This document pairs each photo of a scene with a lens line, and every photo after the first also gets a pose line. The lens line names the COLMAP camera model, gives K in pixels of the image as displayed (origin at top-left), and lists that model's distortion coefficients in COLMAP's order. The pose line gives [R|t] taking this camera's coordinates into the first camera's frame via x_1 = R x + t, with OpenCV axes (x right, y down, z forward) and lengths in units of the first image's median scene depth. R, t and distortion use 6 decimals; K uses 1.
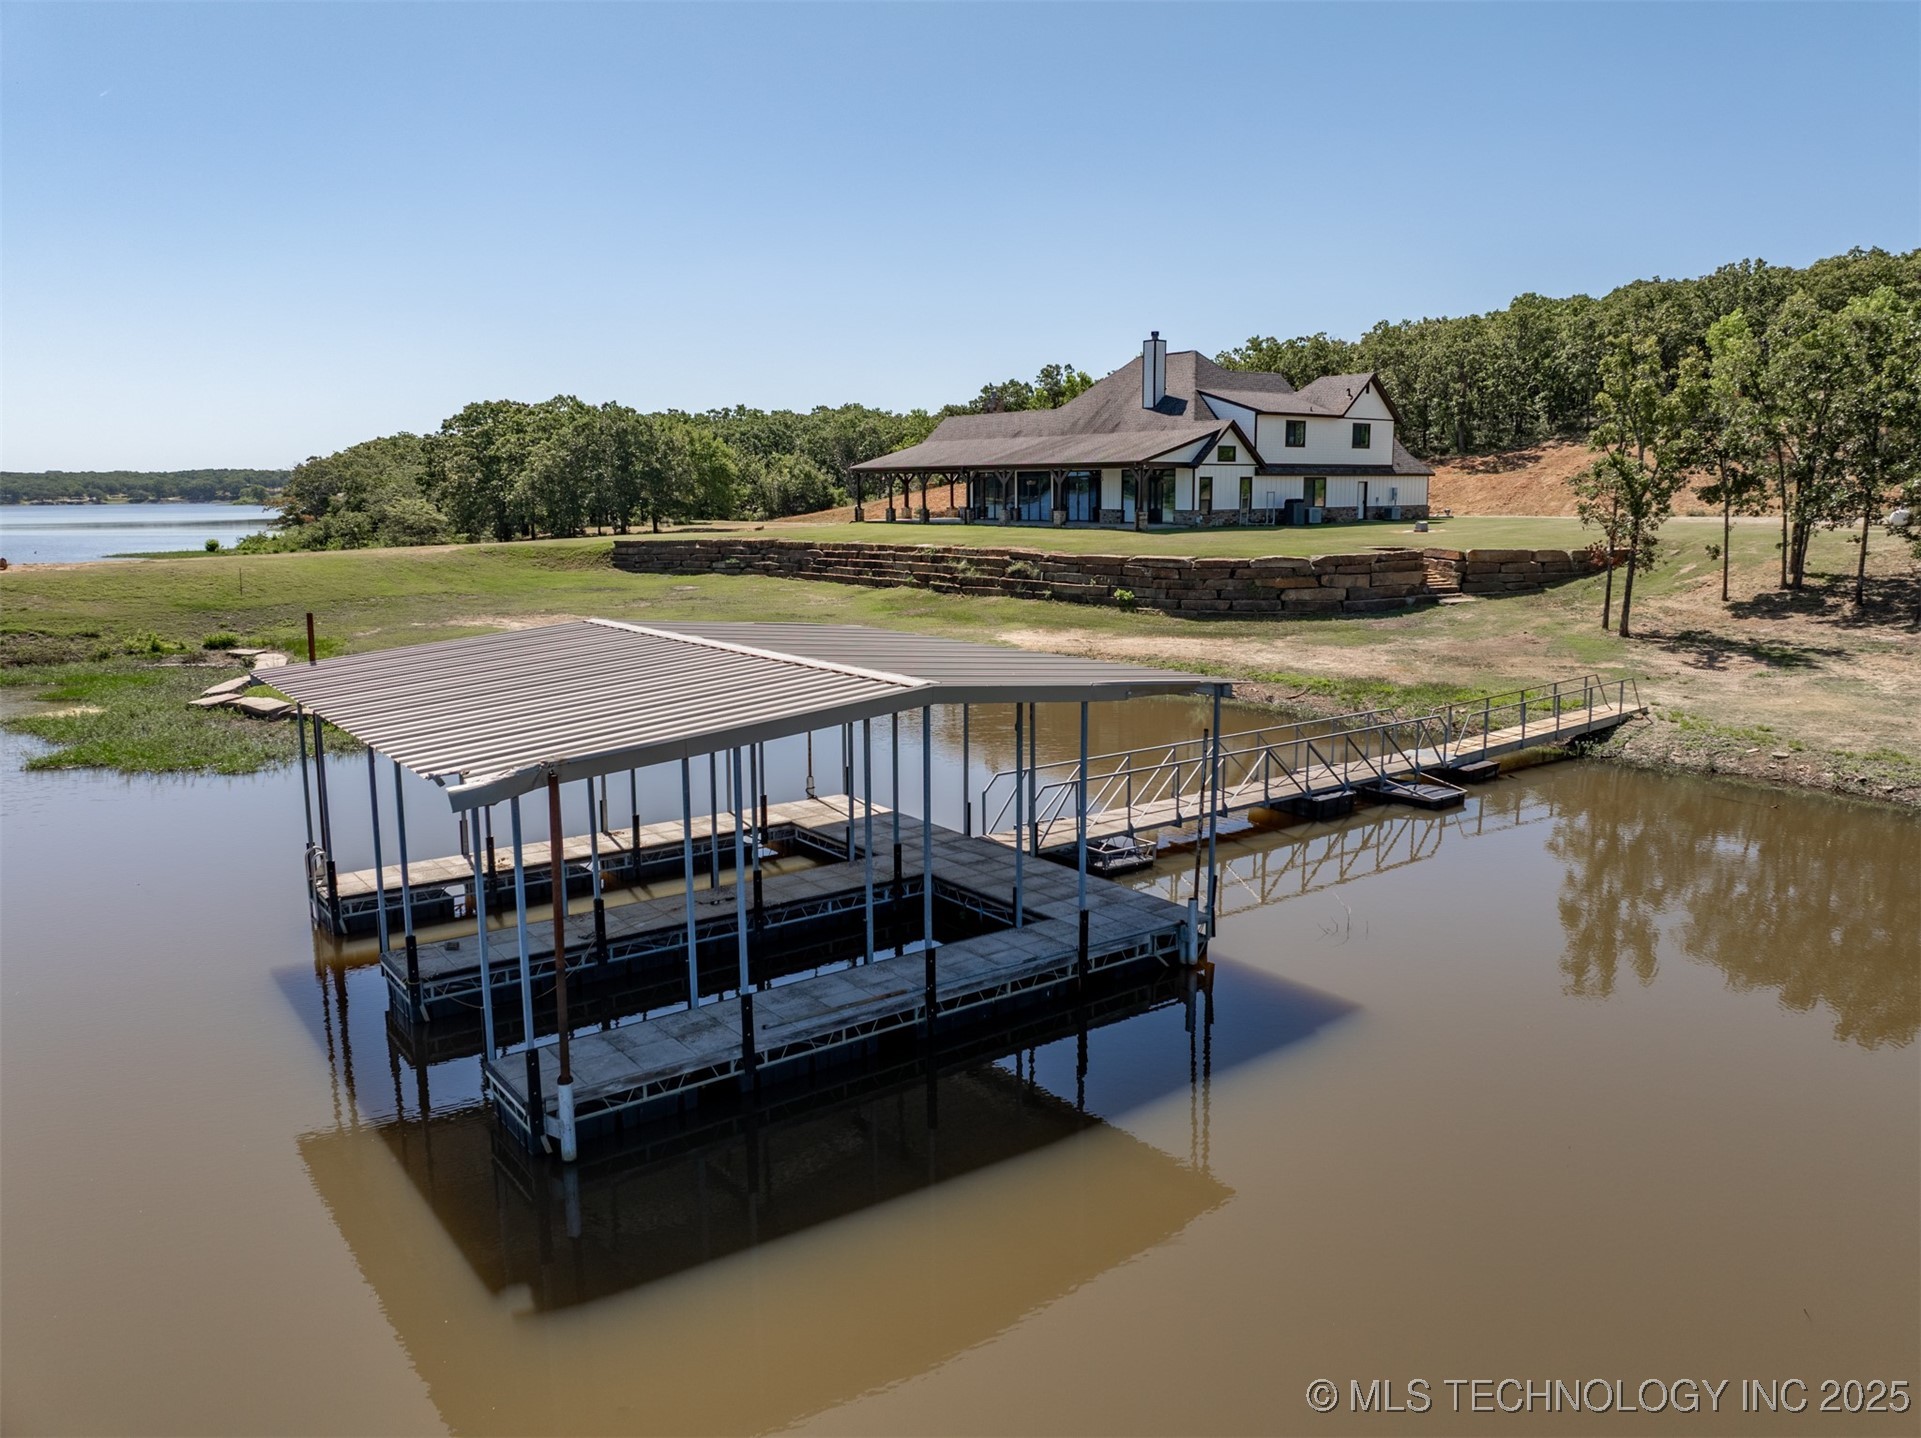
lens RADIAL K [[1351.2, 0, 964.8], [0, 1351.2, 706.0], [0, 0, 1]] dist [-0.048372, 0.020822]
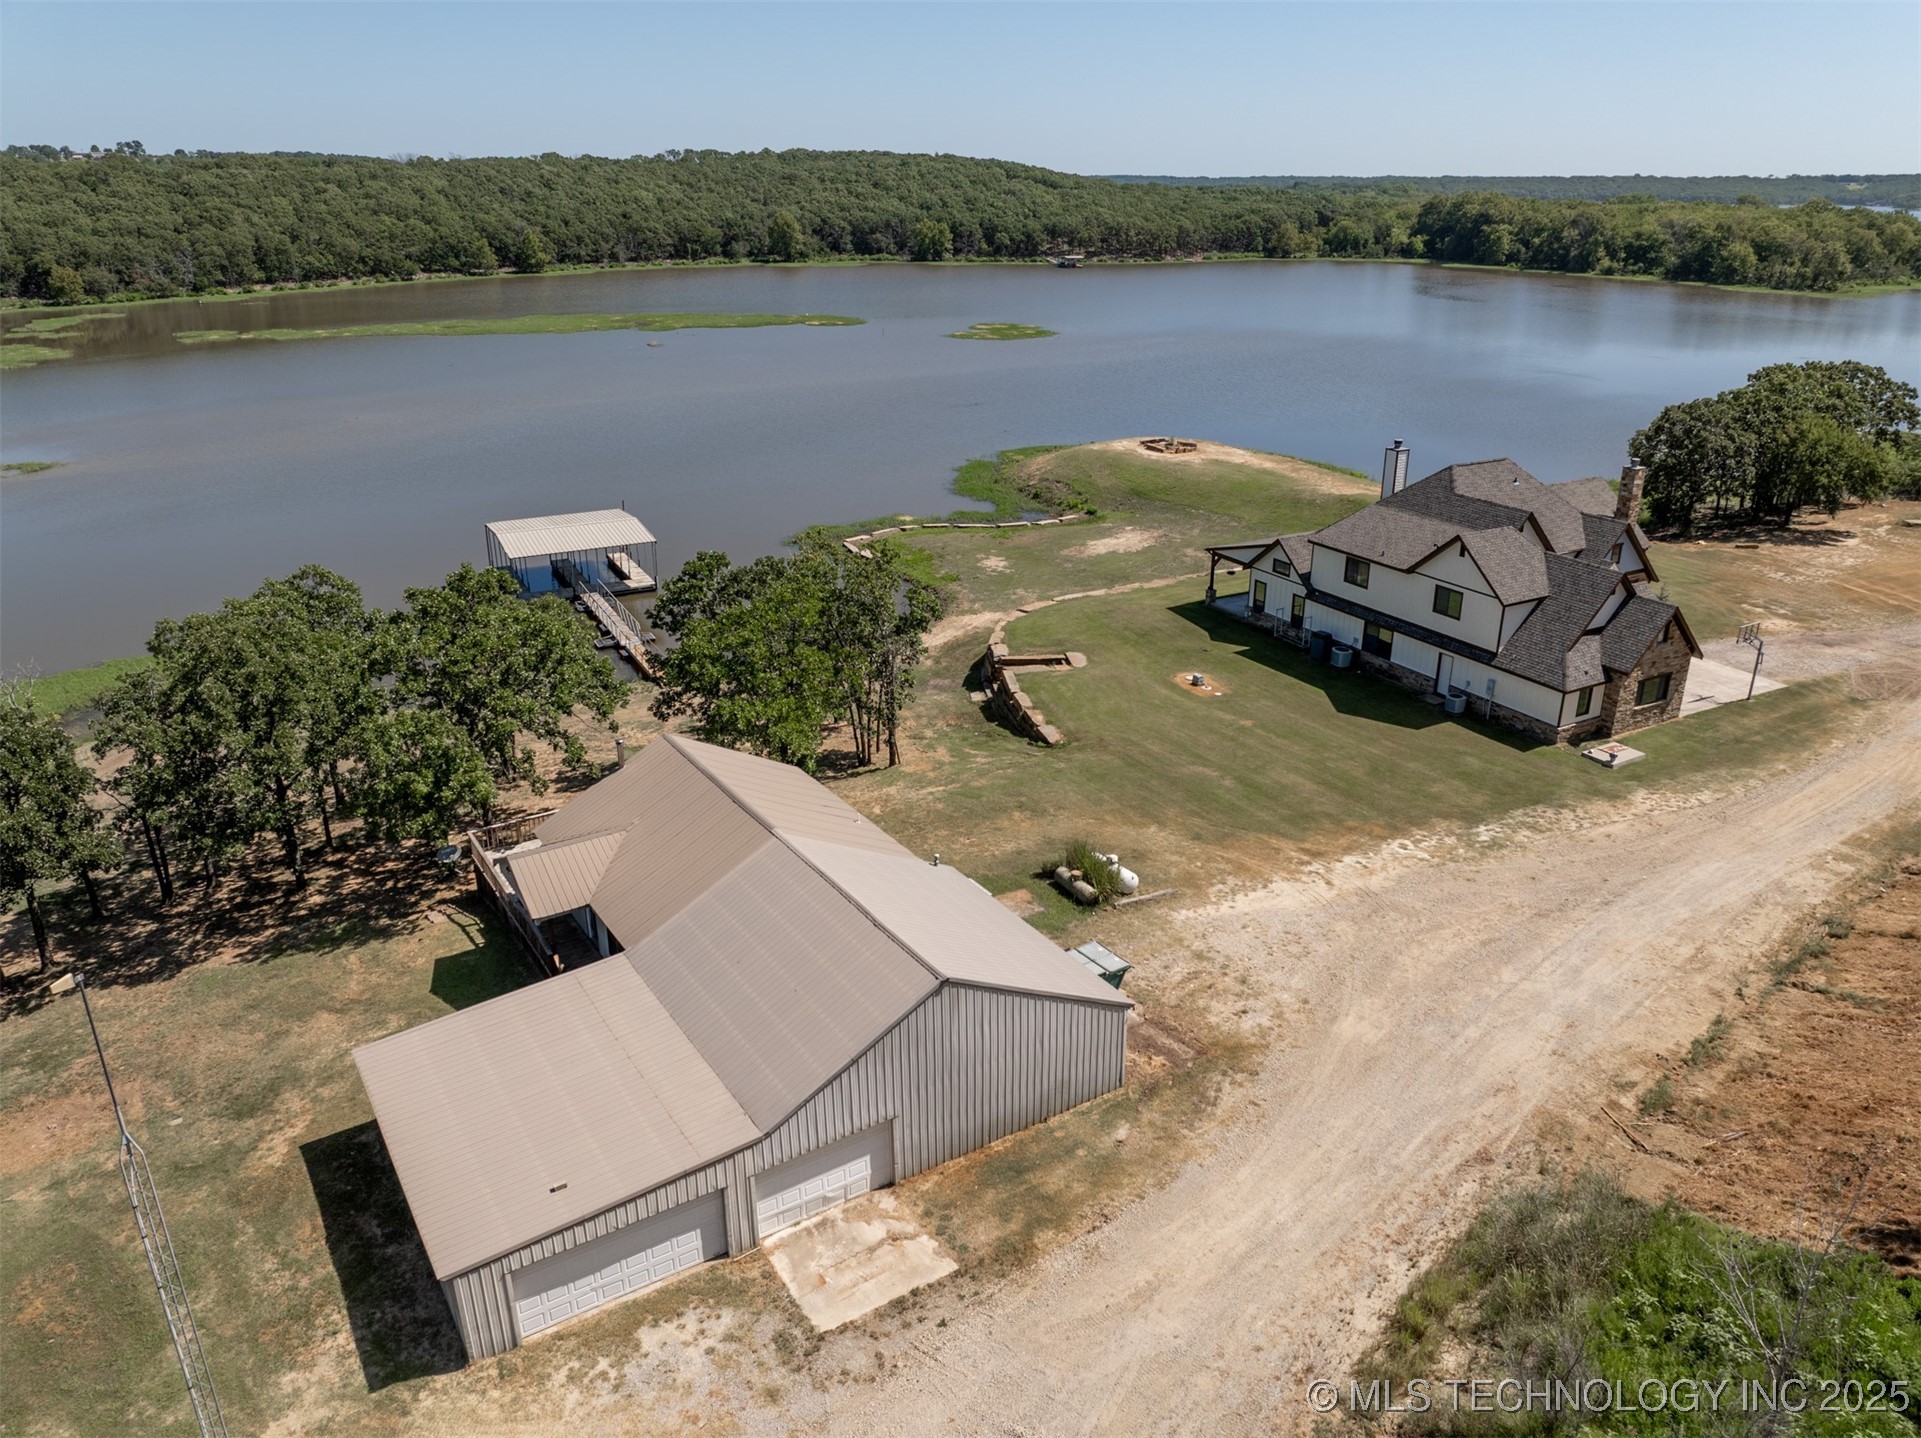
lens RADIAL K [[1351.2, 0, 964.8], [0, 1351.2, 706.0], [0, 0, 1]] dist [-0.048372, 0.020822]
pose [[-0.175353, 0.365865, -0.913999, 1.276586], [-0.156560, 0.906207, 0.392782, -0.475334], [0.971977, 0.211972, -0.101627, 0.895011]]
